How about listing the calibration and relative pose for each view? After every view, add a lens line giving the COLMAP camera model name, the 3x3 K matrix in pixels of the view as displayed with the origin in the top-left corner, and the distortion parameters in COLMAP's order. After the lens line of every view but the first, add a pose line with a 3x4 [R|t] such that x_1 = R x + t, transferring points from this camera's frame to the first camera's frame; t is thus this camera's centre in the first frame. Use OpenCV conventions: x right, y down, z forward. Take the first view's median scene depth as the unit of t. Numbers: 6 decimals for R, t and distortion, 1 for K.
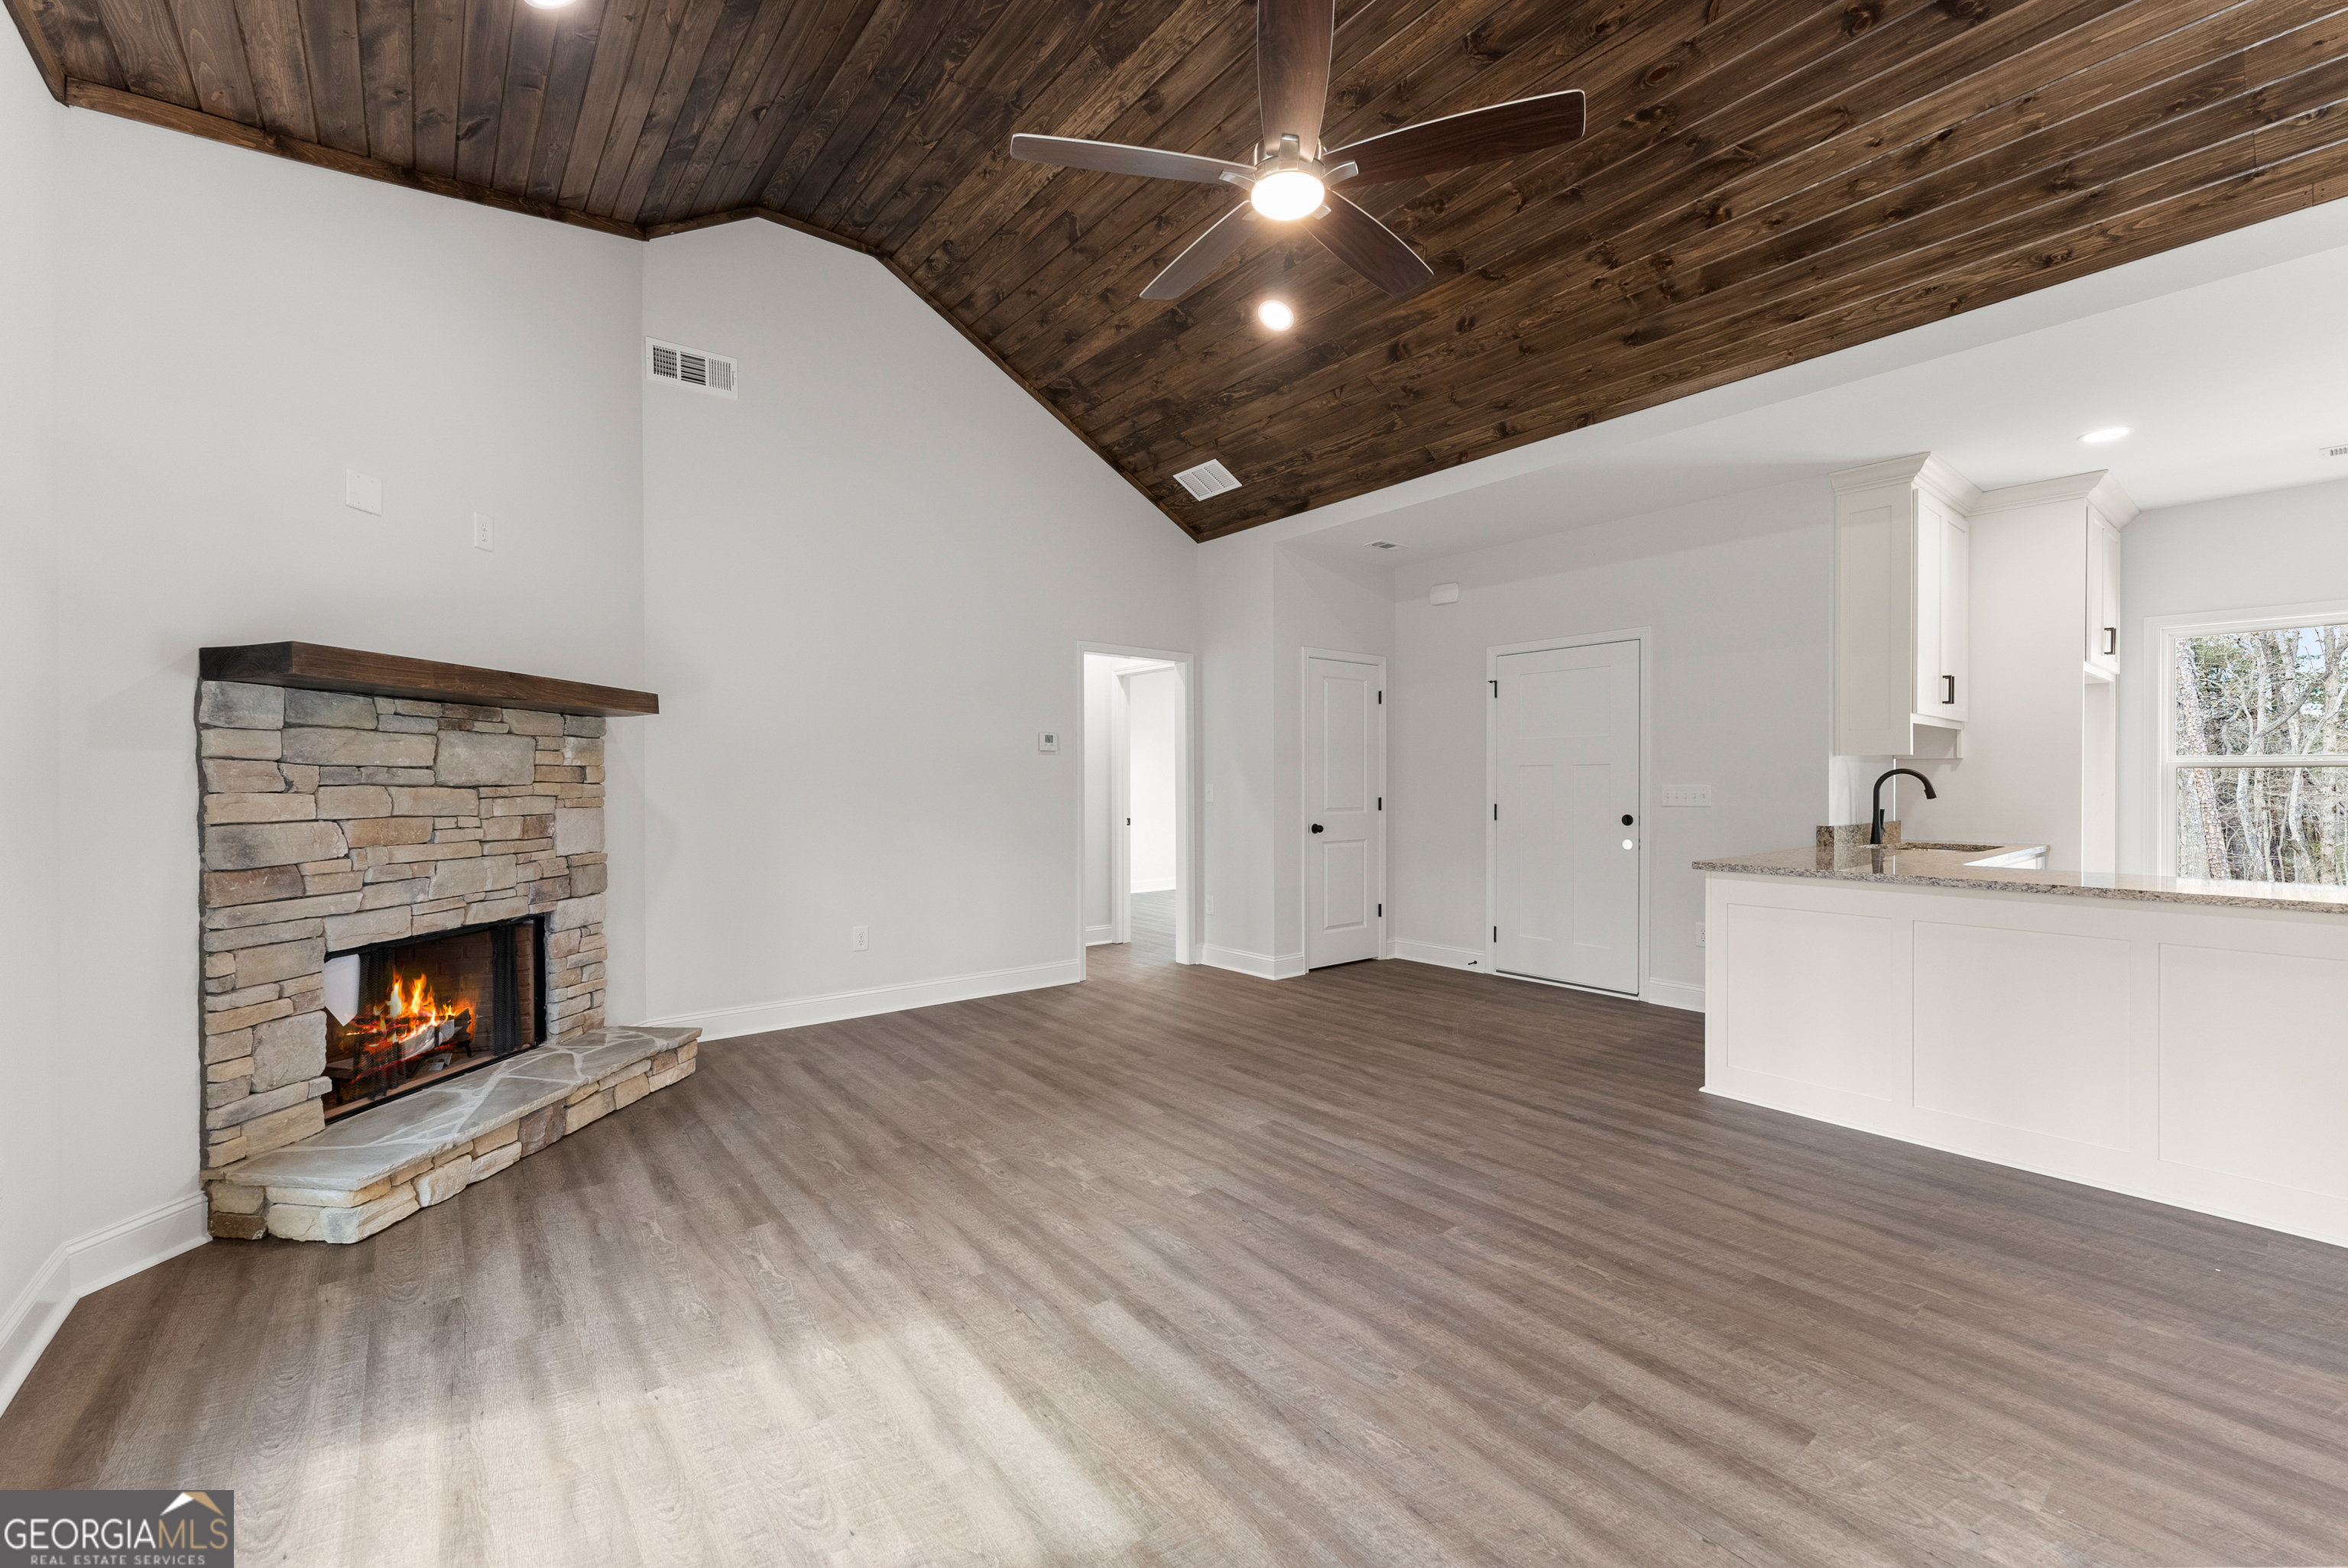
lens RADIAL K [[941.9, 0, 1167.7], [0, 941.9, 781.5], [0, 0, 1]] dist [0.004224, -0.001516]
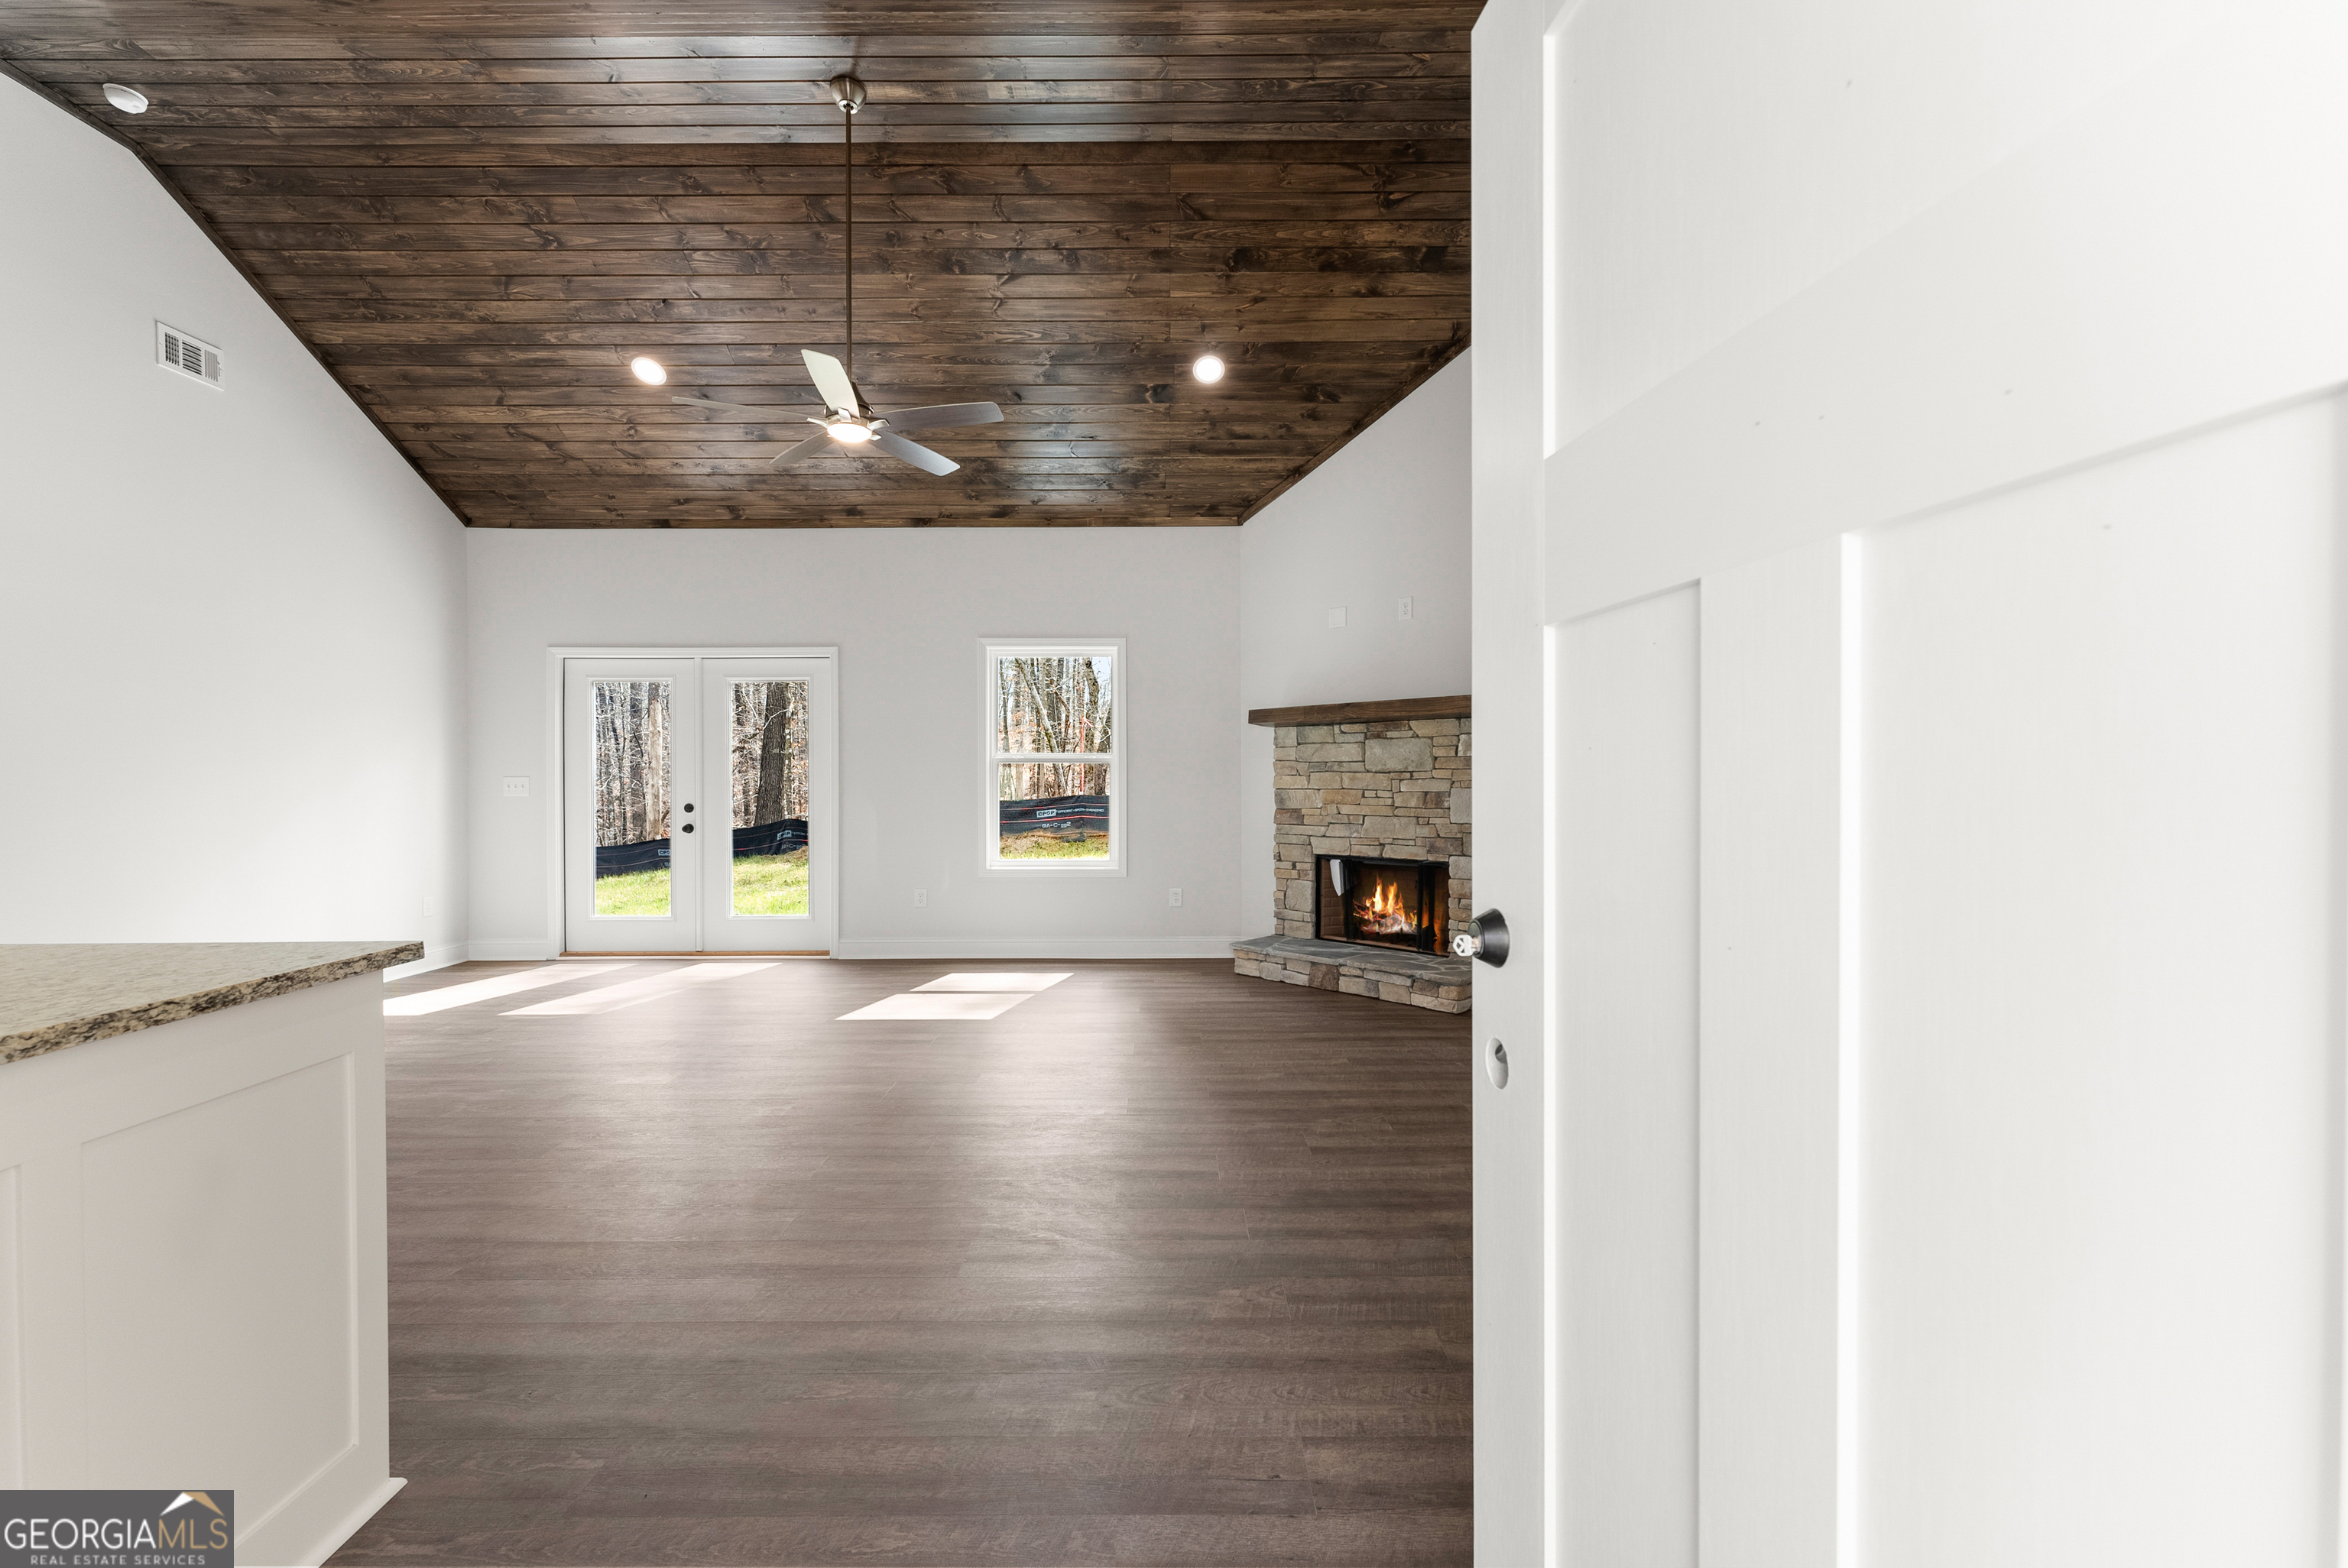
lens RADIAL K [[941.9, 0, 1168.0], [0, 941.9, 784.6], [0, 0, 1]] dist [0.004224, -0.001516]
pose [[-0.624438, 0.009517, -0.781016, 0.741942], [0.005623, 0.999955, 0.007689, 0.011961], [0.781054, 0.000409, -0.624464, 1.678354]]
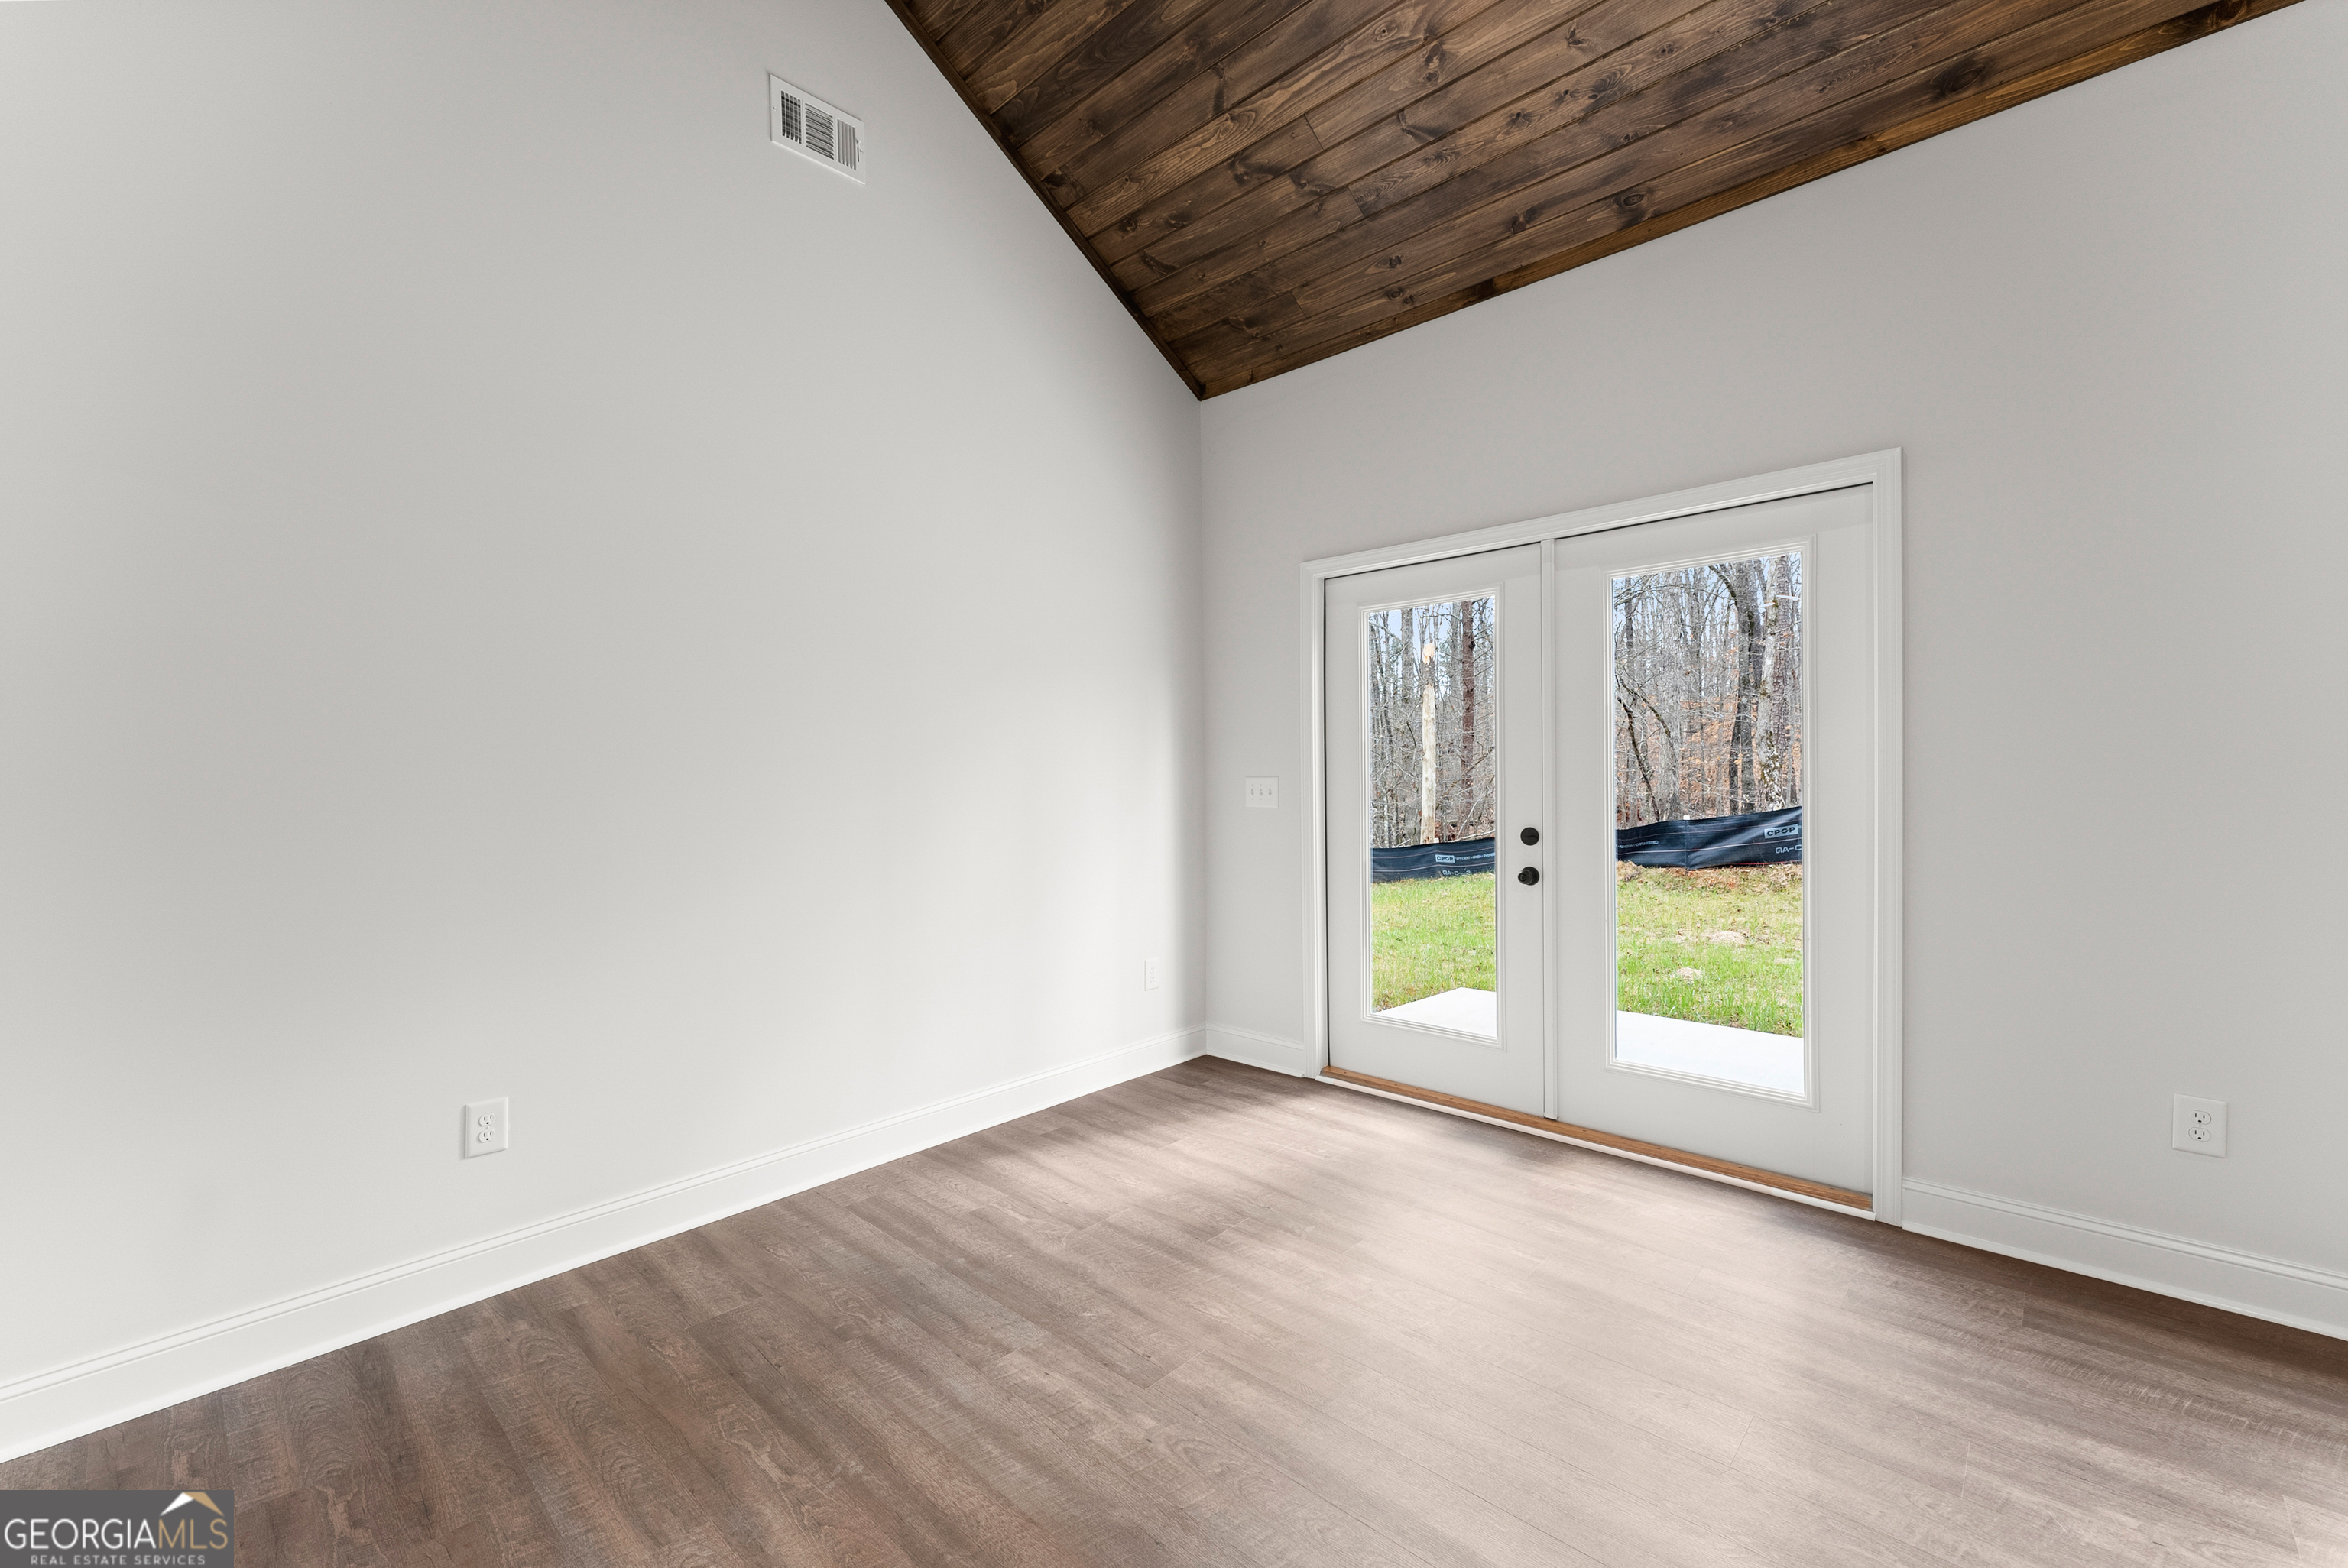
lens RADIAL K [[941.9, 0, 1172.7], [0, 941.9, 783.9], [0, 0, 1]] dist [0.004224, -0.001516]
pose [[-0.989613, 0.017226, -0.142724, 0.379749], [0.016020, 0.999826, 0.009597, -0.000488], [0.142864, 0.007211, -0.989716, 0.688373]]
